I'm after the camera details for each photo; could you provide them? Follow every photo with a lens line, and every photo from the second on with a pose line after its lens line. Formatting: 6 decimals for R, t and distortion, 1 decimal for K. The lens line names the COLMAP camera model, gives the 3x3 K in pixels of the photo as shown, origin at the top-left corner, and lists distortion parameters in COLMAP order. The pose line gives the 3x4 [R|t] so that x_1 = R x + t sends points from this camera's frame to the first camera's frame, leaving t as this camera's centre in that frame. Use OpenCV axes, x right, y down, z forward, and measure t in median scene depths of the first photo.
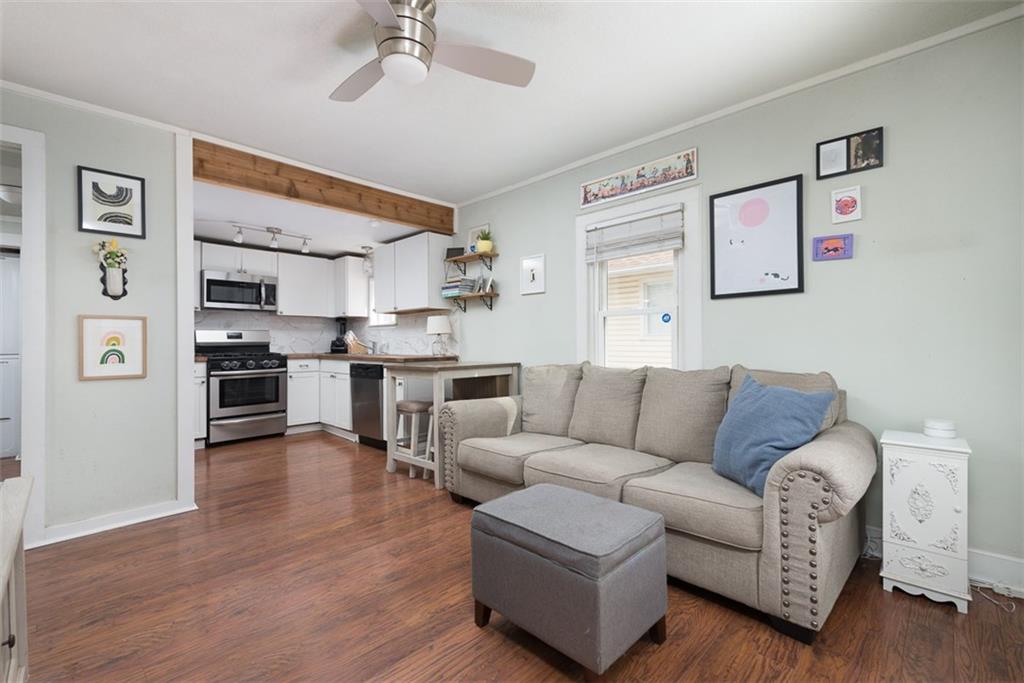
lens RADIAL K [[452.2, 0, 517.0], [0, 452.2, 338.7], [0, 0, 1]] dist [0.008351, -0.000492]
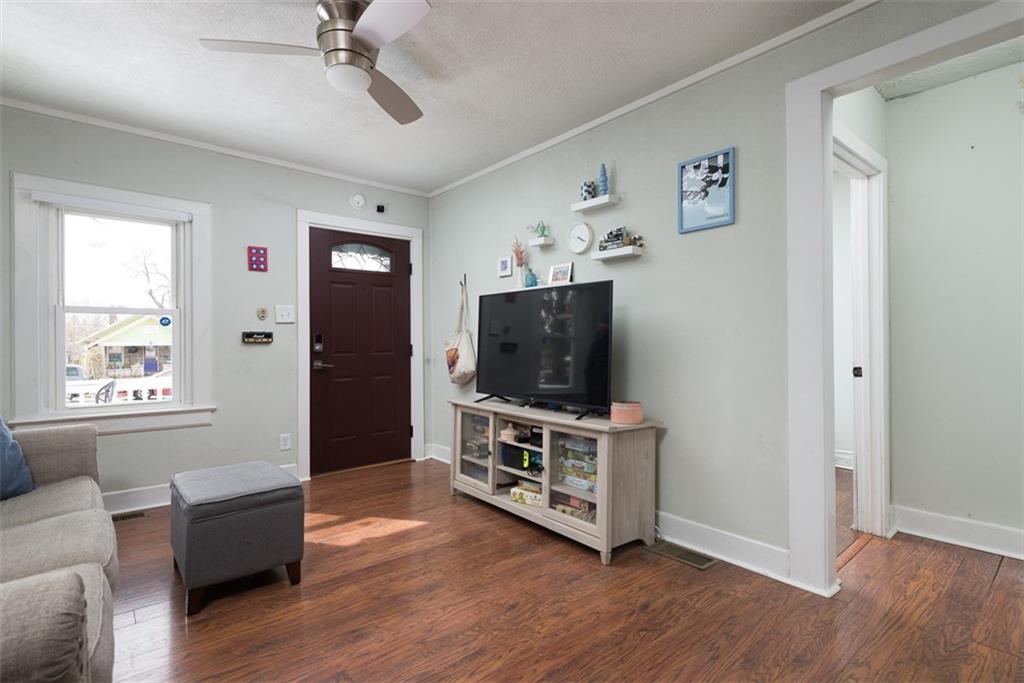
lens RADIAL K [[496.4, 0, 512.0], [0, 496.4, 341.5], [0, 0, 1]] dist [0.018207, -0.000396]
pose [[-0.995659, 0.013793, 0.092052, -0.288609], [0.012795, 0.999853, -0.011421, 0.010519], [-0.092196, -0.010193, -0.995689, 0.846622]]
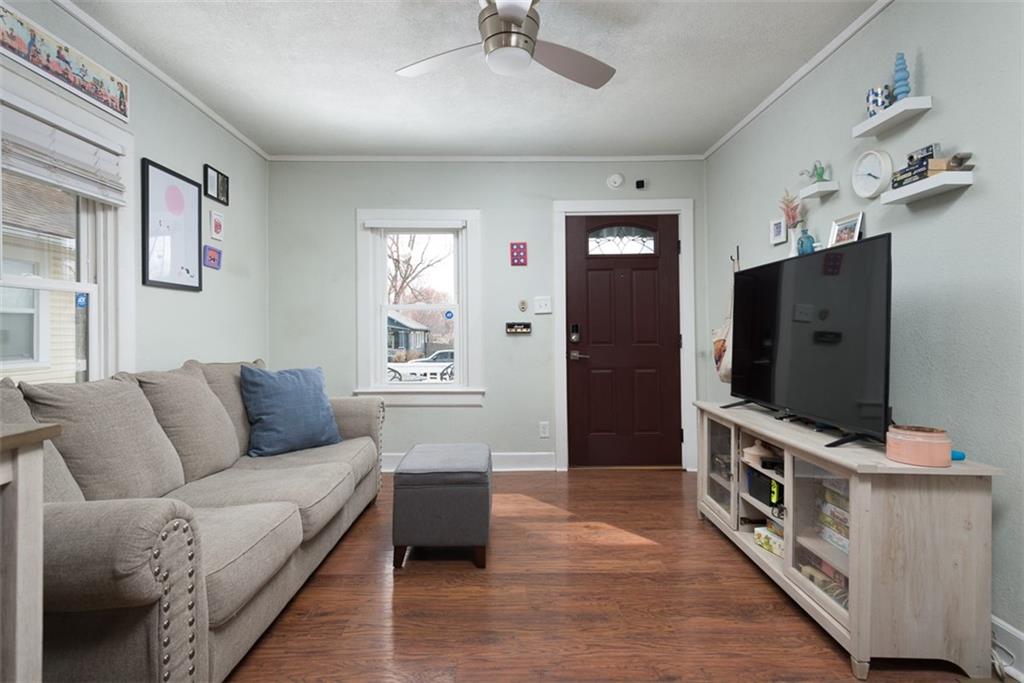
lens RADIAL K [[528.7, 0, 508.4], [0, 528.7, 328.3], [0, 0, 1]] dist [0.002969, -0.000862]
pose [[-0.698258, 0.021908, 0.715511, -0.432896], [0.006959, 0.999692, -0.023818, 0.011619], [-0.715813, -0.011651, -0.698195, 0.732071]]
